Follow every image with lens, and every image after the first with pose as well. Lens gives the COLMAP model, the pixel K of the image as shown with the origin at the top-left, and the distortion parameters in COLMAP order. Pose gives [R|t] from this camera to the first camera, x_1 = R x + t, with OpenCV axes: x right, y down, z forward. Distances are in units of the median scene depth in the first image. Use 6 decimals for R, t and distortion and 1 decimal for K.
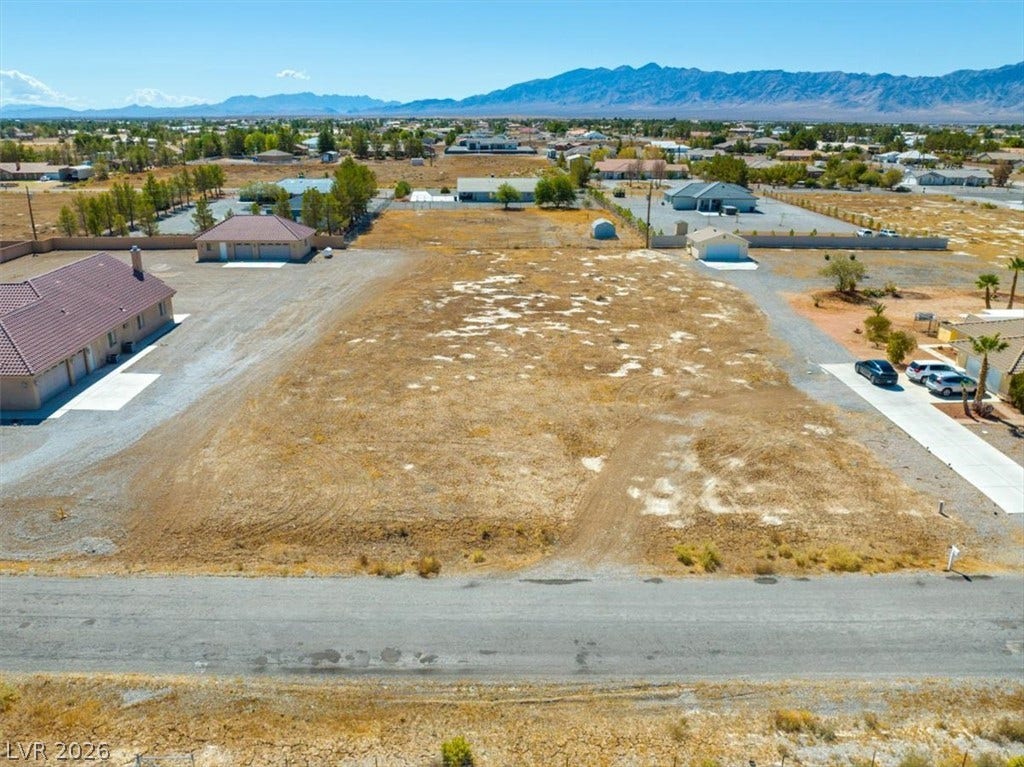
lens RADIAL K [[787.5, 0, 490.0], [0, 787.5, 390.7], [0, 0, 1]] dist [-0.042344, 0.013342]
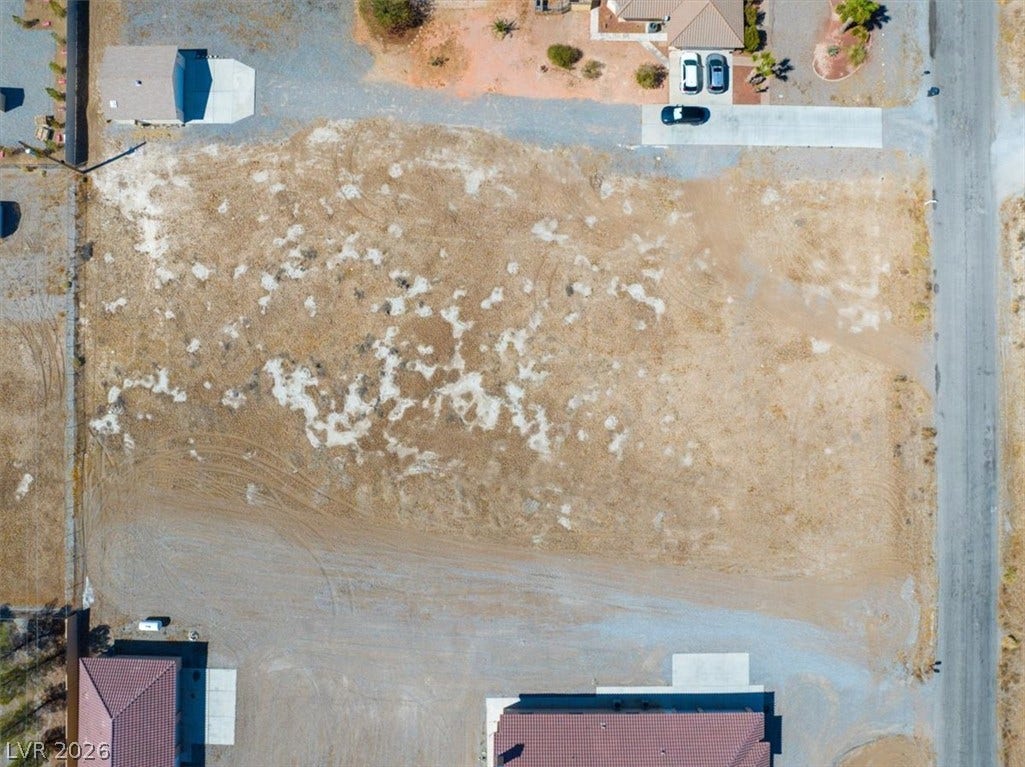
lens RADIAL K [[723.2, 0, 511.7], [0, 723.2, 386.0], [0, 0, 1]] dist [-0.045249, 0.014277]
pose [[0.006170, -0.999946, 0.008405, 0.016766], [0.329705, 0.009970, 0.944031, -1.080100], [-0.944064, -0.003054, 0.329749, 0.738078]]
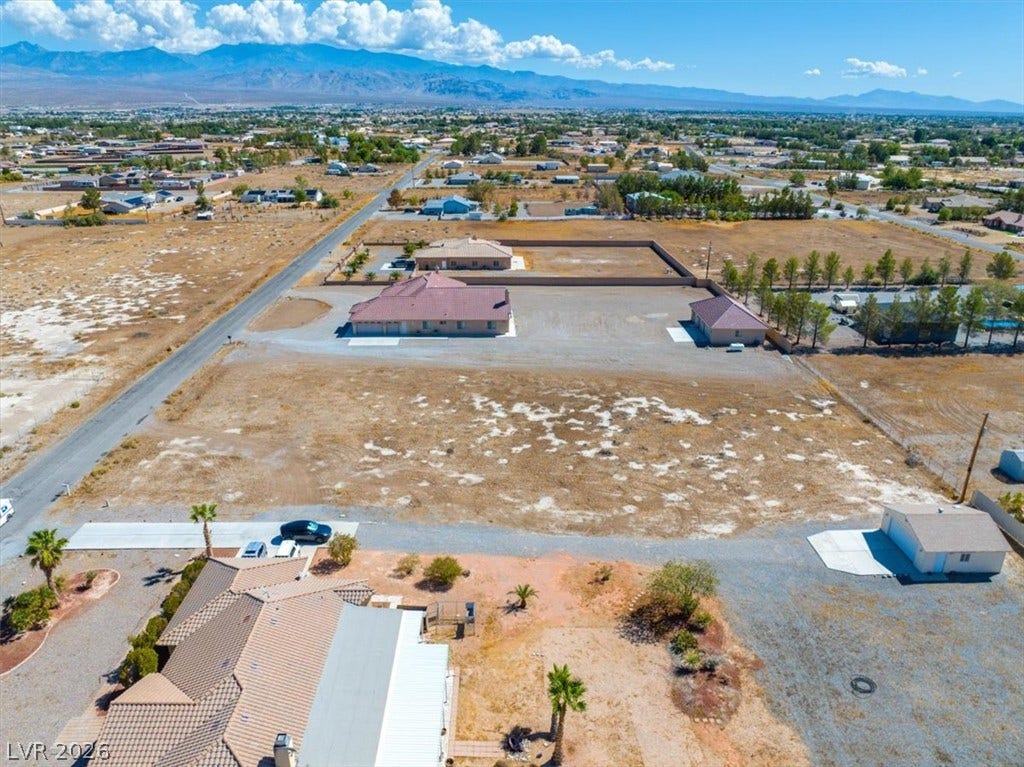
lens RADIAL K [[722.5, 0, 506.3], [0, 722.5, 386.8], [0, 0, 1]] dist [-0.045249, 0.014277]
pose [[0.009447, 0.358791, -0.933370, 1.187497], [-0.336688, 0.880052, 0.334887, -0.561375], [0.941569, 0.311091, 0.129114, 0.910489]]
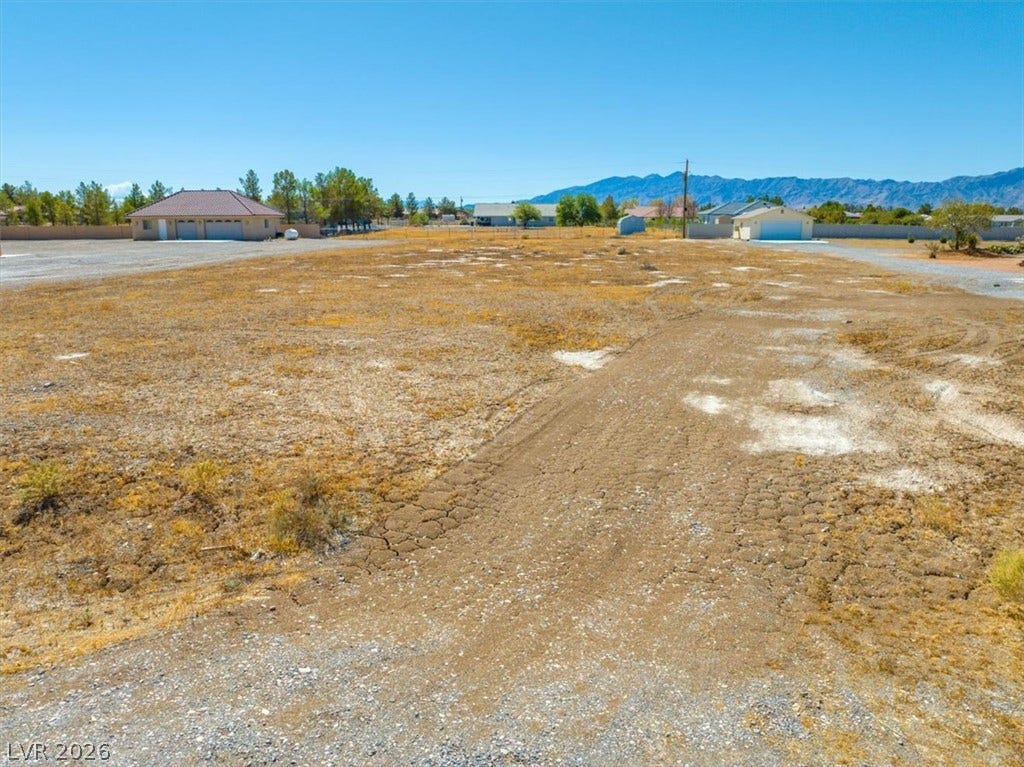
lens RADIAL K [[722.5, 0, 510.3], [0, 722.5, 383.9], [0, 0, 1]] dist [-0.045249, 0.014277]
pose [[0.999495, 0.006123, -0.031169, 0.071231], [-0.009559, 0.993742, -0.111290, 0.093432], [0.030293, 0.111531, 0.993299, 0.440089]]
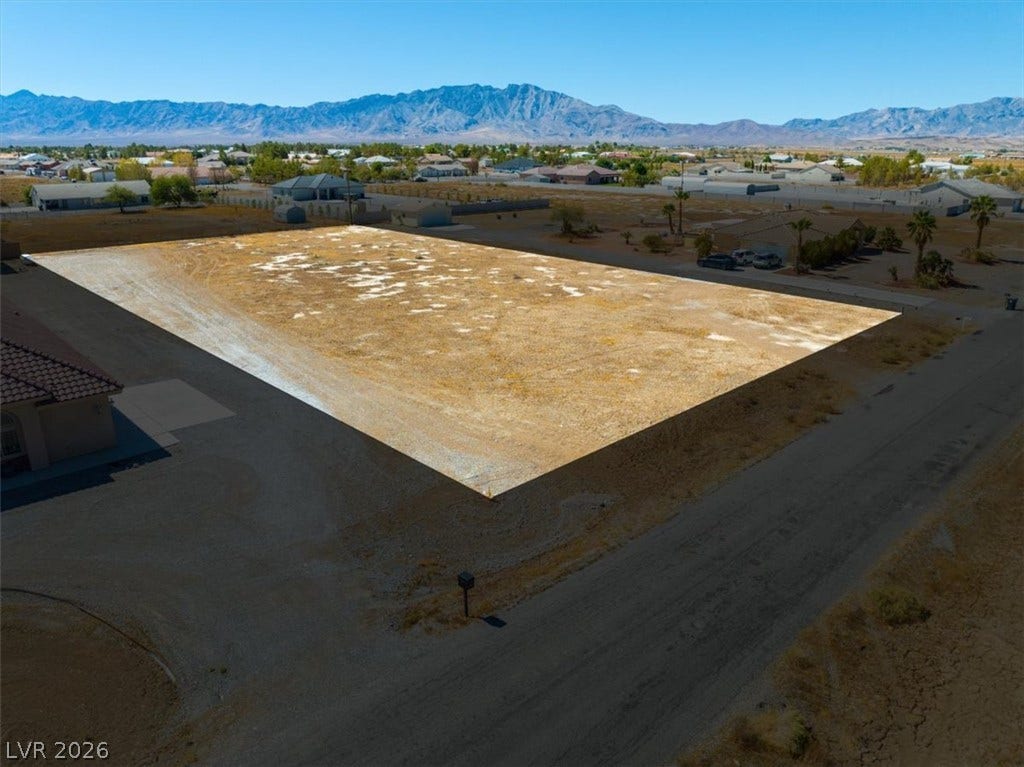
lens RADIAL K [[722.5, 0, 509.5], [0, 722.5, 380.5], [0, 0, 1]] dist [-0.045249, 0.014277]
pose [[0.726078, -0.218500, 0.651972, -0.541732], [0.229887, 0.970746, 0.069315, 0.004563], [-0.648045, 0.099552, 0.755068, 0.256735]]
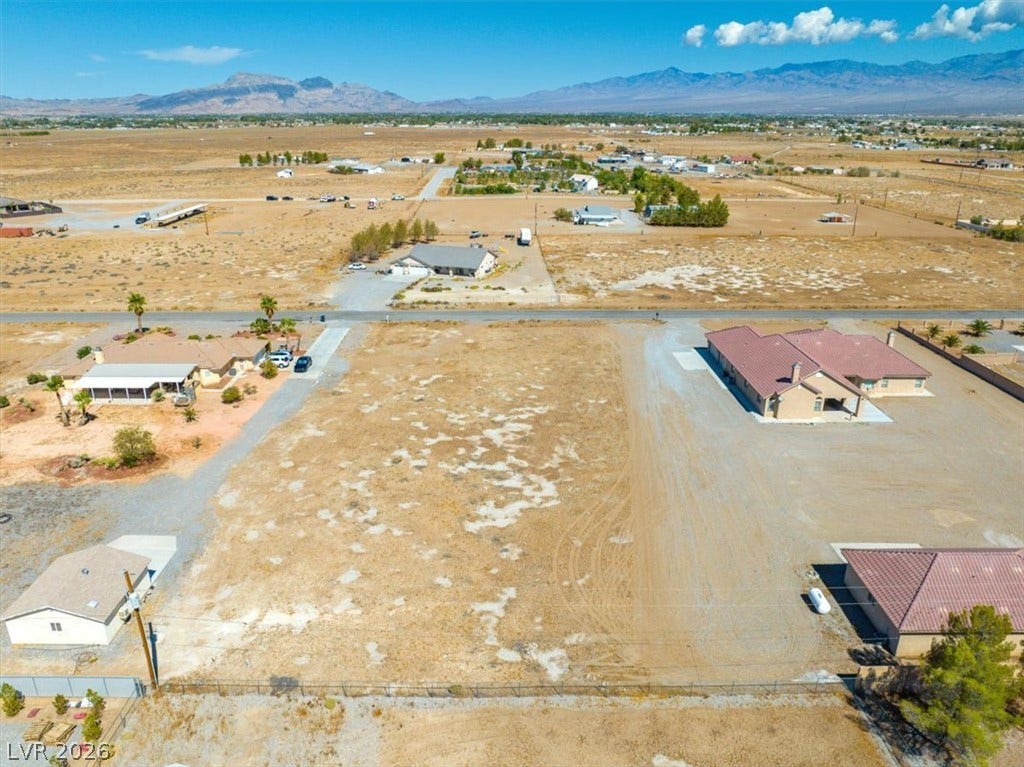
lens RADIAL K [[722.5, 0, 507.3], [0, 722.5, 378.2], [0, 0, 1]] dist [-0.045249, 0.014277]
pose [[-0.999923, -0.001658, -0.012308, 0.019554], [-0.009163, 0.767437, 0.641059, -0.947256], [0.008383, 0.641123, -0.767393, 1.999839]]
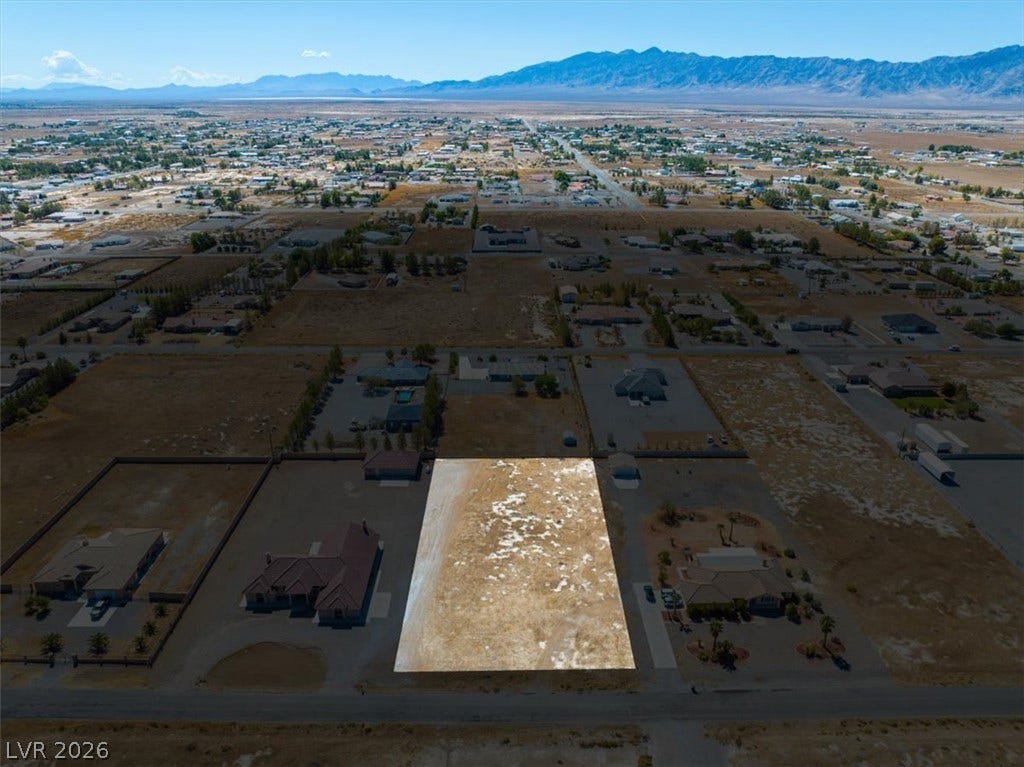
lens RADIAL K [[722.5, 0, 509.8], [0, 722.5, 382.9], [0, 0, 1]] dist [-0.045249, 0.014277]
pose [[0.999967, -0.001212, 0.008010, -0.019548], [0.000831, 0.998879, 0.047338, -0.757028], [-0.008058, -0.047330, 0.998847, -1.292717]]
